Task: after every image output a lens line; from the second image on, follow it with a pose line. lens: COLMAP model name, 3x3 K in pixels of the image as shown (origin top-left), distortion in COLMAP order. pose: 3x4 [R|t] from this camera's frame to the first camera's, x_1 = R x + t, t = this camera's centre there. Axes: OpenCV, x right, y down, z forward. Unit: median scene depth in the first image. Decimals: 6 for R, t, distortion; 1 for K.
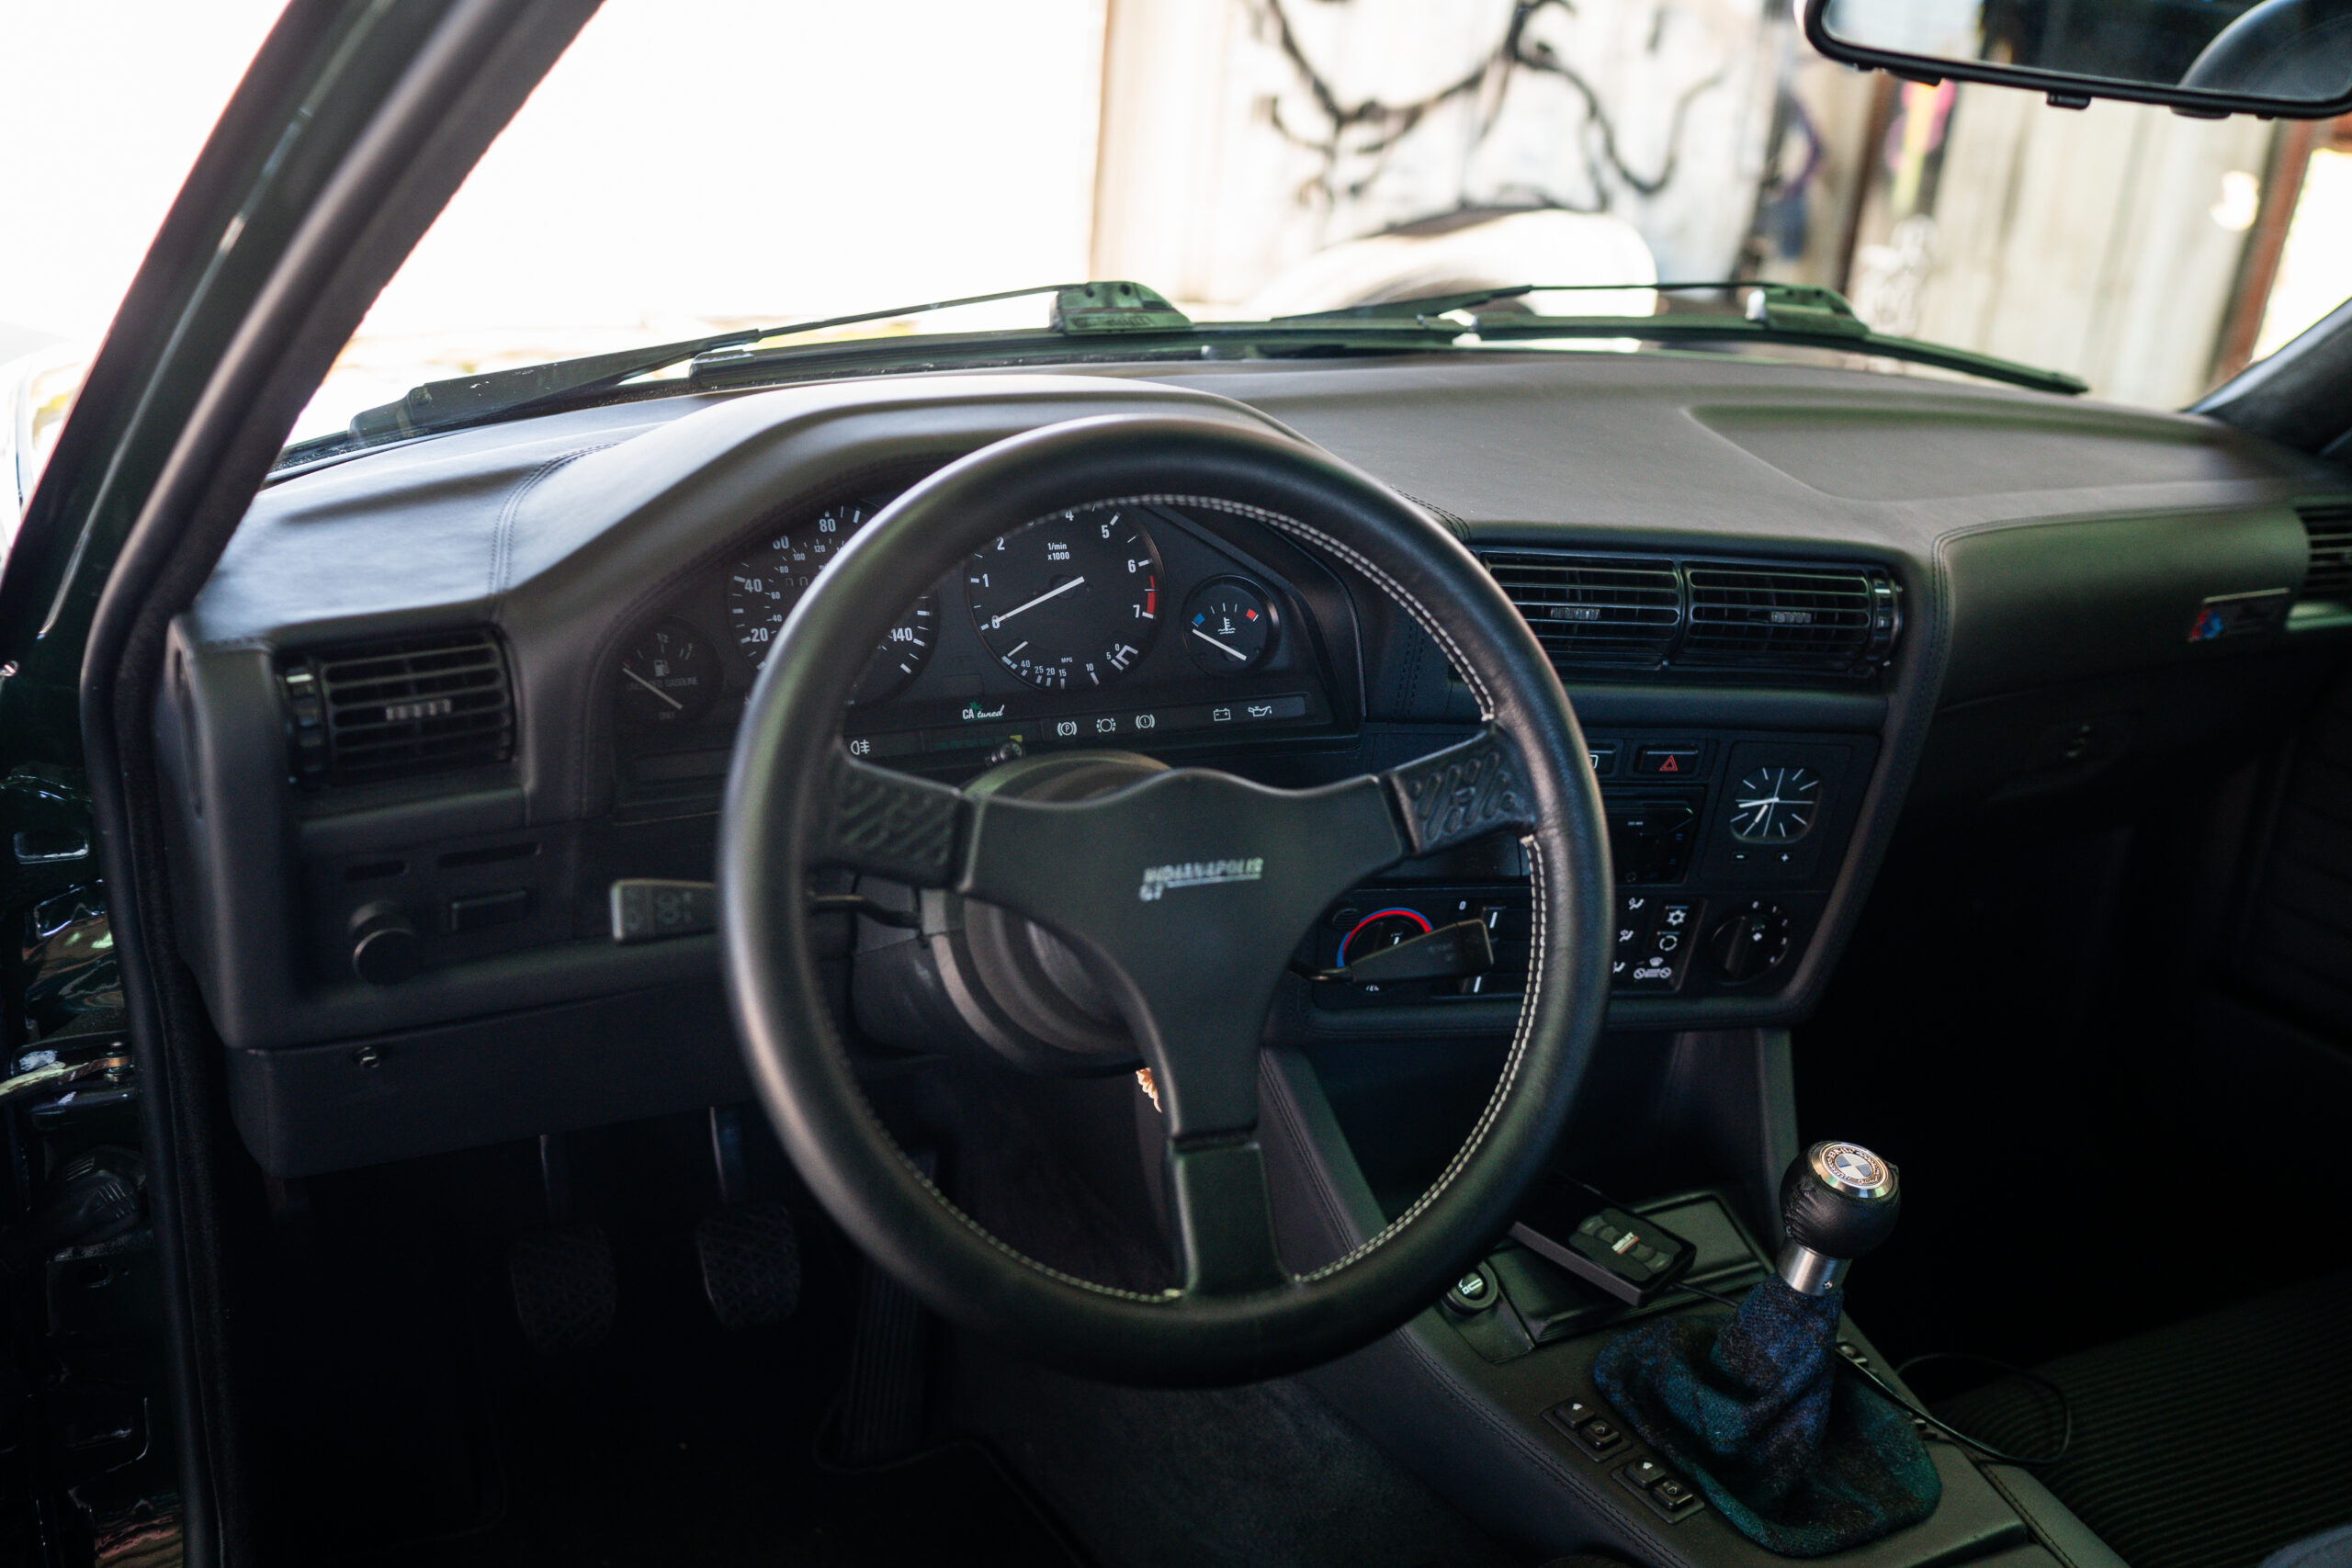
lens RADIAL K [[2389.7, 0, 1176.0], [0, 2389.7, 784.0], [0, 0, 1]] dist [-0.045263, 0.245074]
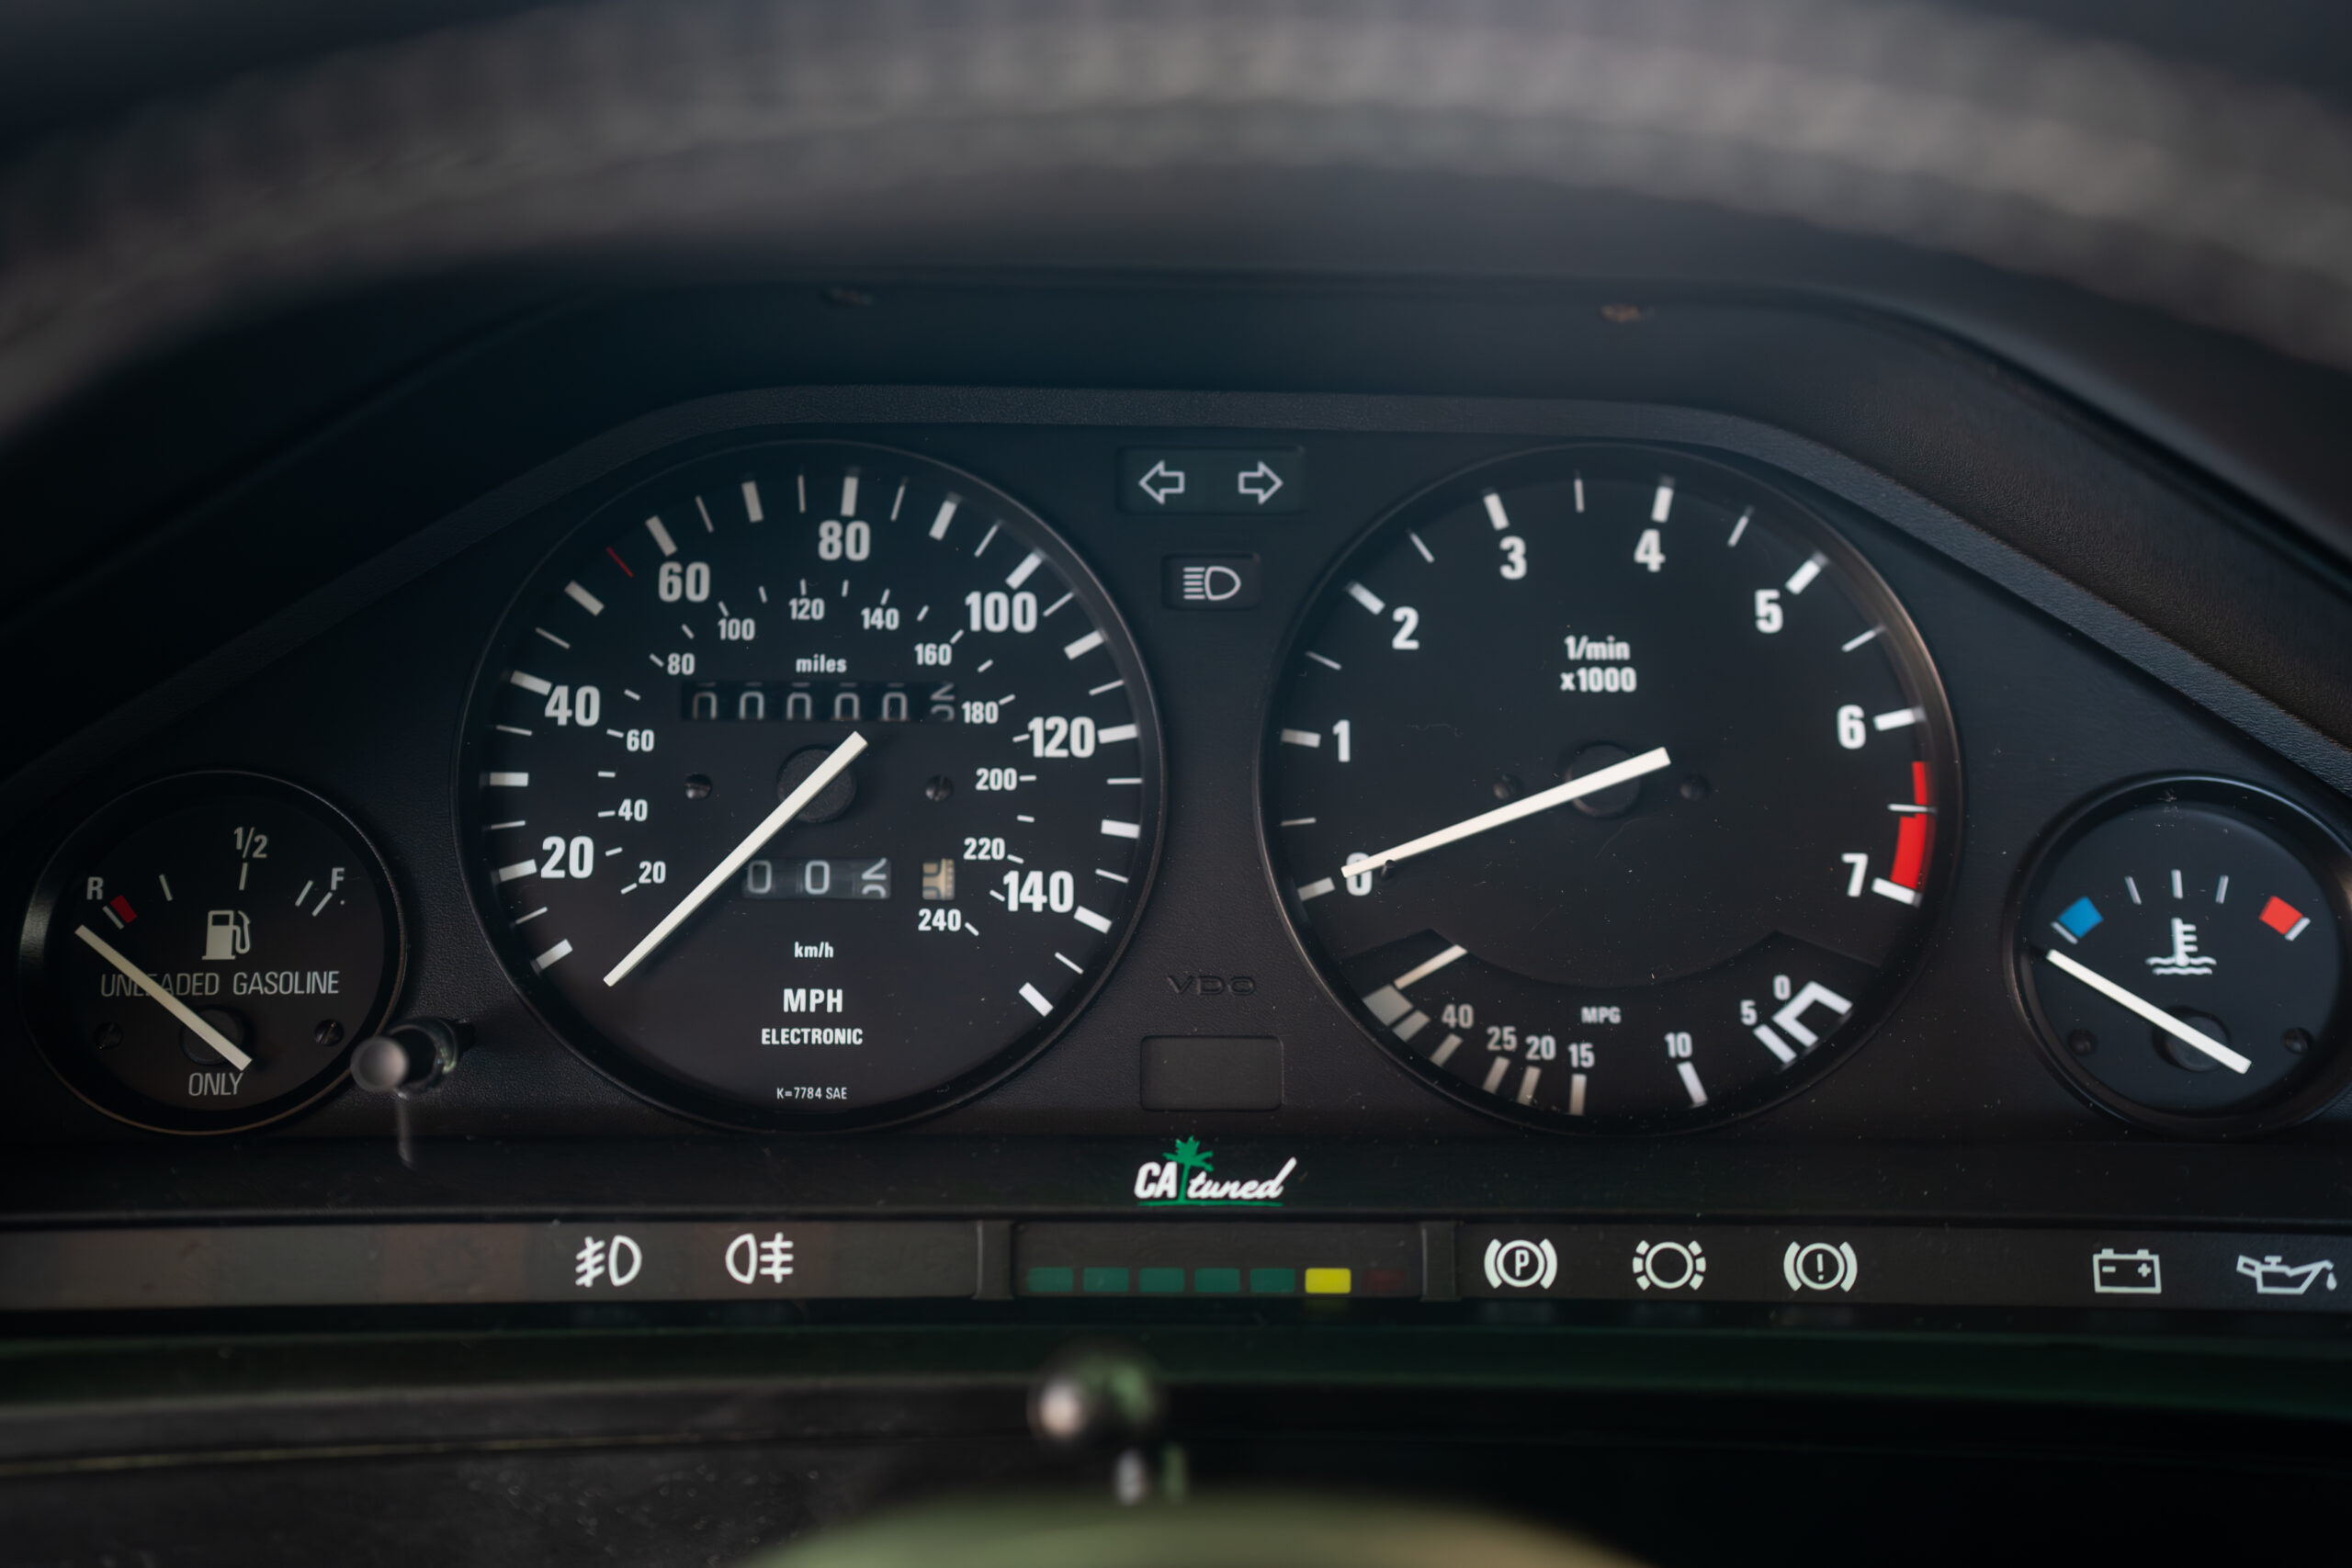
lens RADIAL K [[2389.7, 0, 1176.0], [0, 2389.7, 784.0], [0, 0, 1]] dist [-0.045263, 0.245074]
pose [[0.902053, 0.057318, -0.427803, 0.034586], [-0.100421, 0.991815, -0.078858, -0.051298], [0.419781, 0.114094, 0.900425, 0.690570]]
